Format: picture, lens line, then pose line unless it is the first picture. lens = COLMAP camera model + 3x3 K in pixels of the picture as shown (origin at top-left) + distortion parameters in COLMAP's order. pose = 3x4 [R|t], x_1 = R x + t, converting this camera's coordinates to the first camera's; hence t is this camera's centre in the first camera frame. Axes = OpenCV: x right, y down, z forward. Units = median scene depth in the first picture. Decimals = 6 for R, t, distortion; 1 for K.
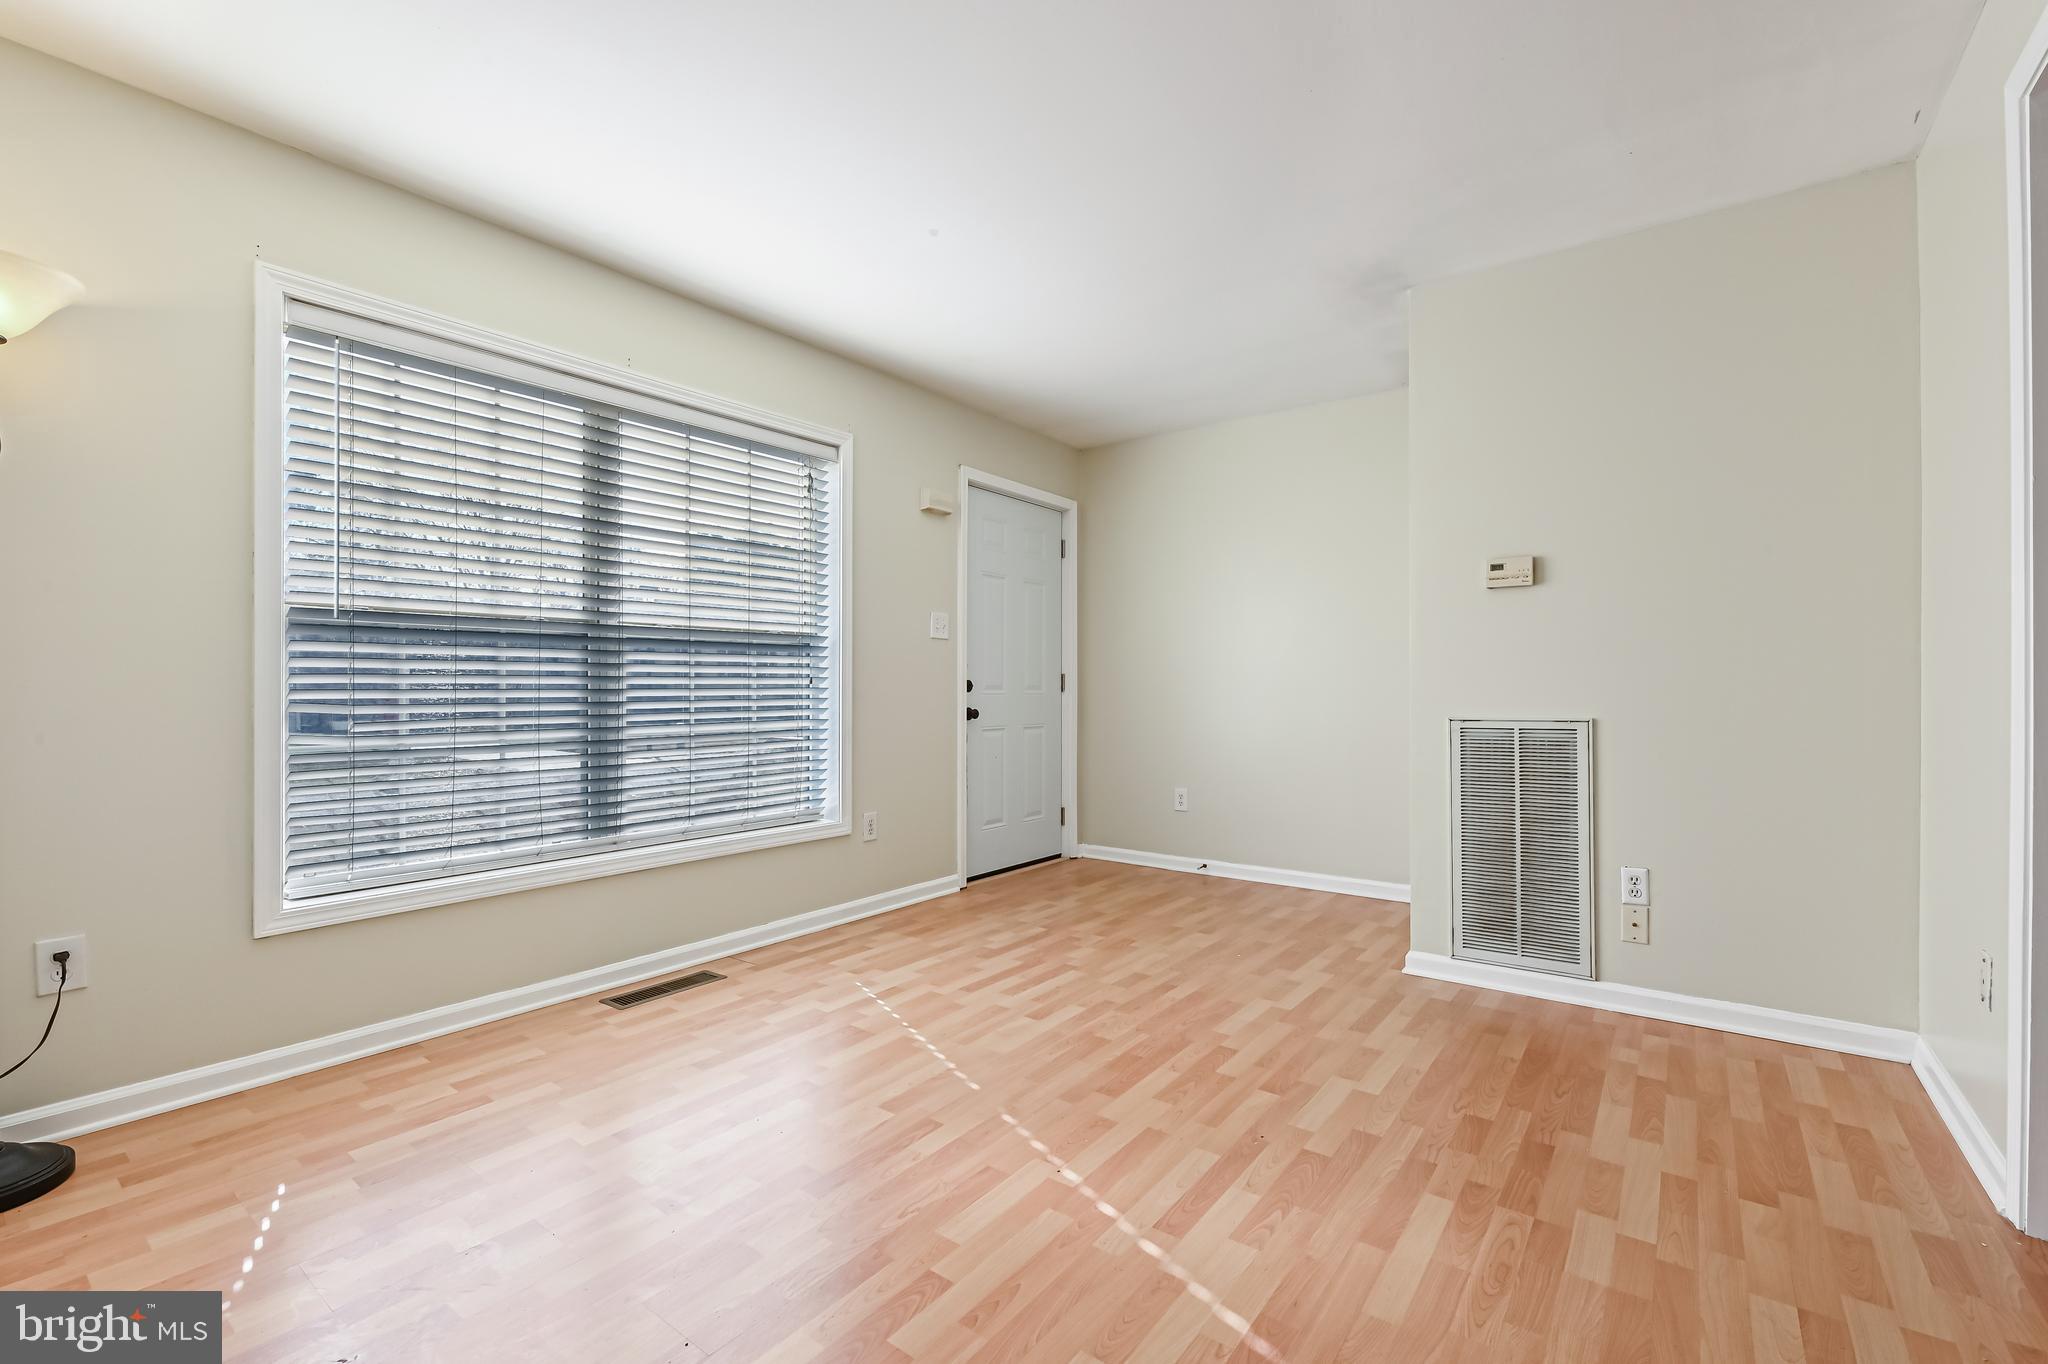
lens RADIAL K [[861.2, 0, 1032.0], [0, 861.2, 697.4], [0, 0, 1]] dist [-0.000409, -0.000112]
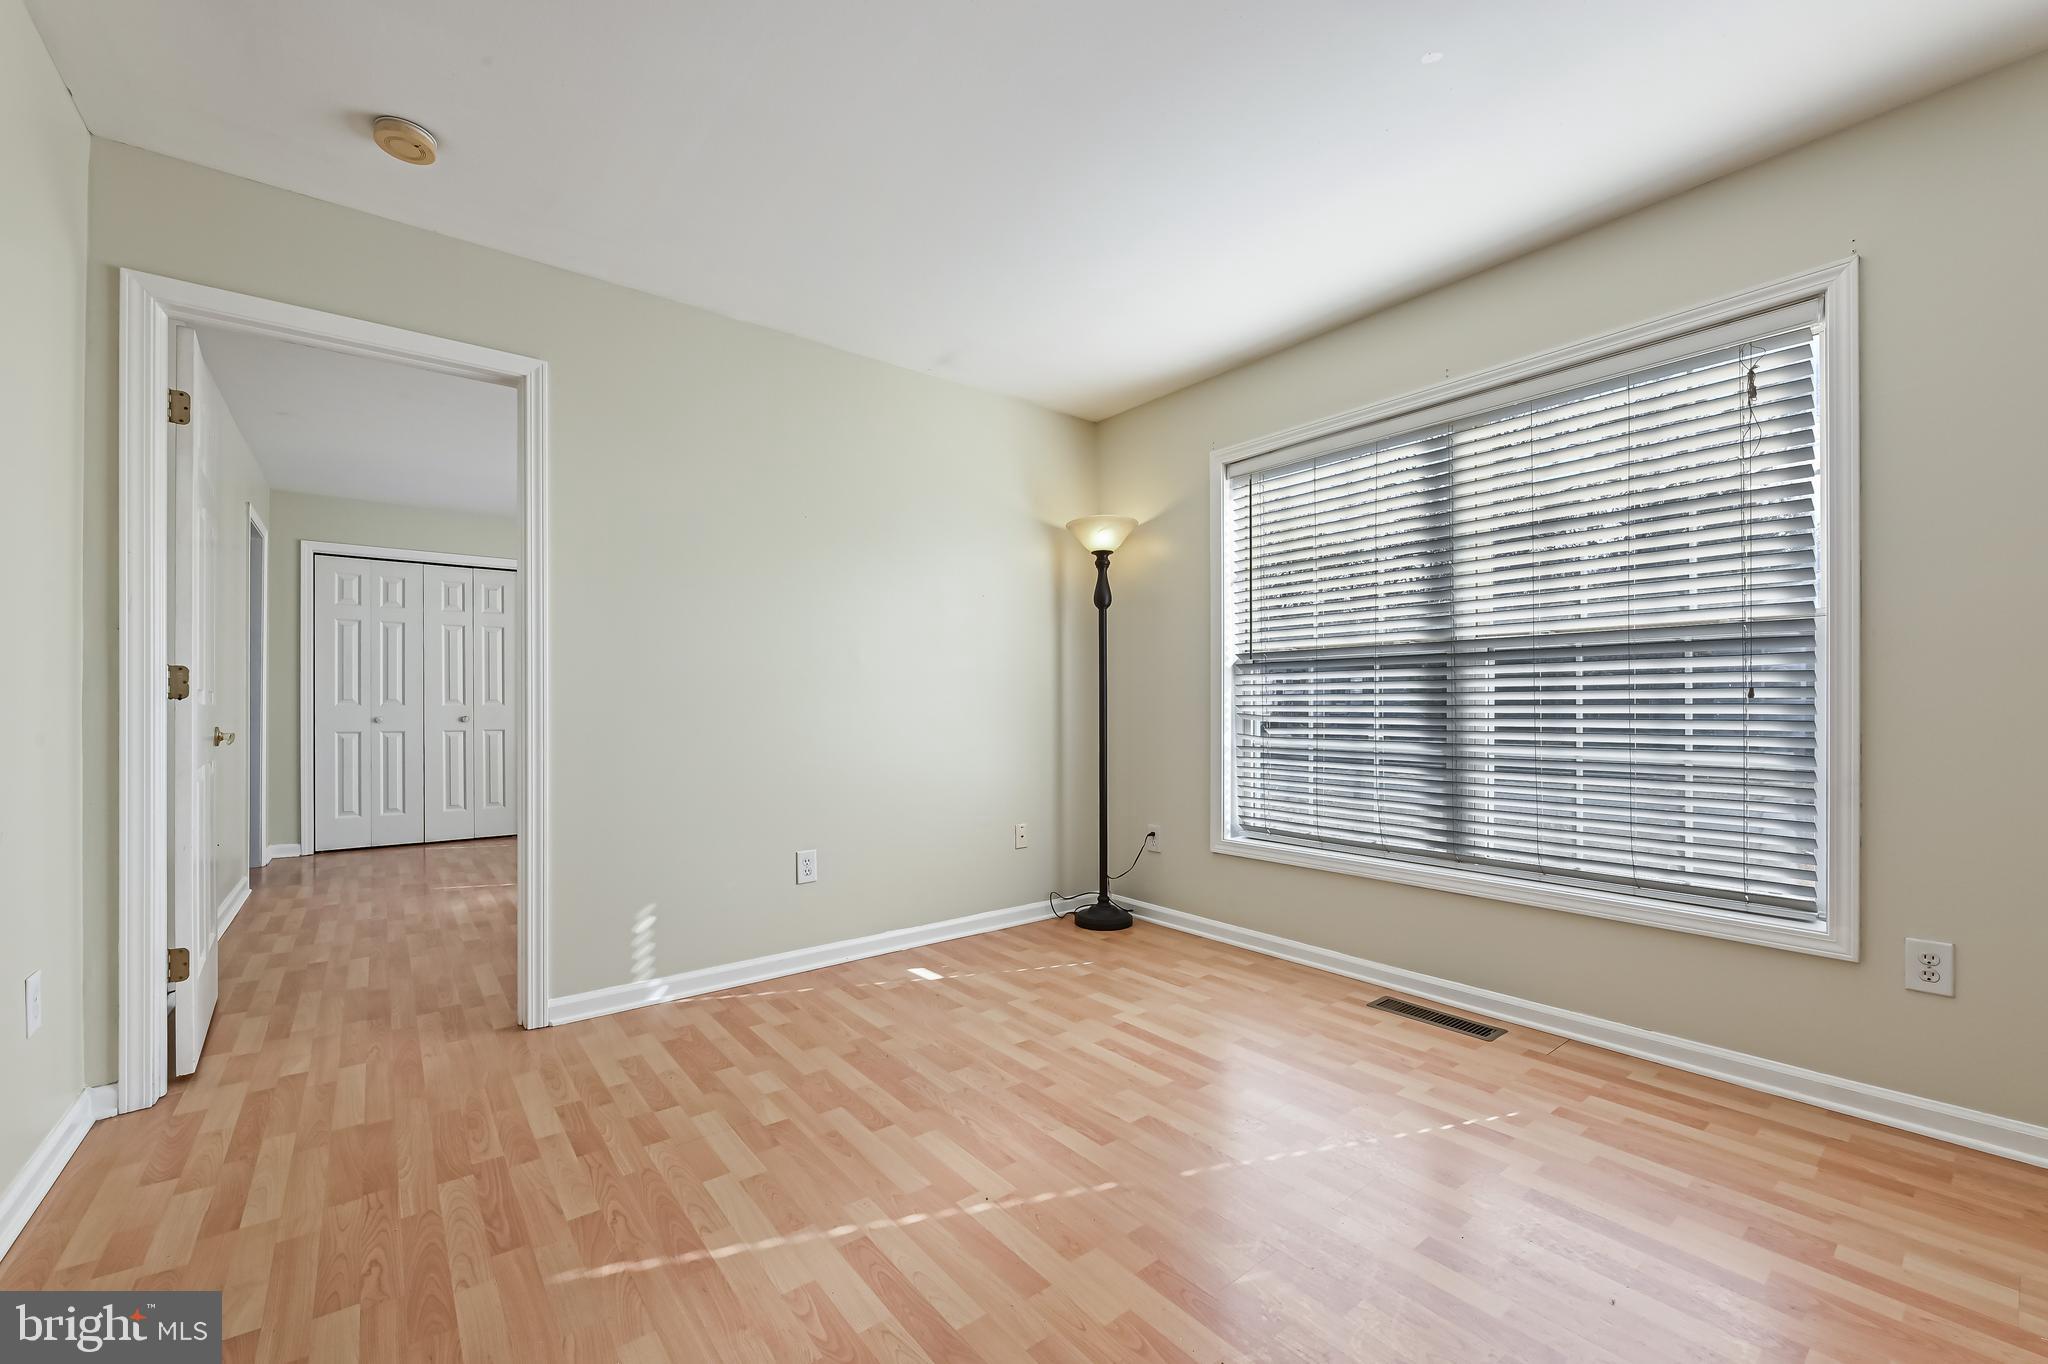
lens RADIAL K [[814.6, 0, 1021.6], [0, 814.6, 680.8], [0, 0, 1]] dist [-0.006818, -0.001001]
pose [[-0.242893, -0.028945, -0.969621, 0.664094], [-0.009623, 0.999577, -0.027429, -0.007489], [0.970005, 0.002669, -0.243069, 0.900301]]
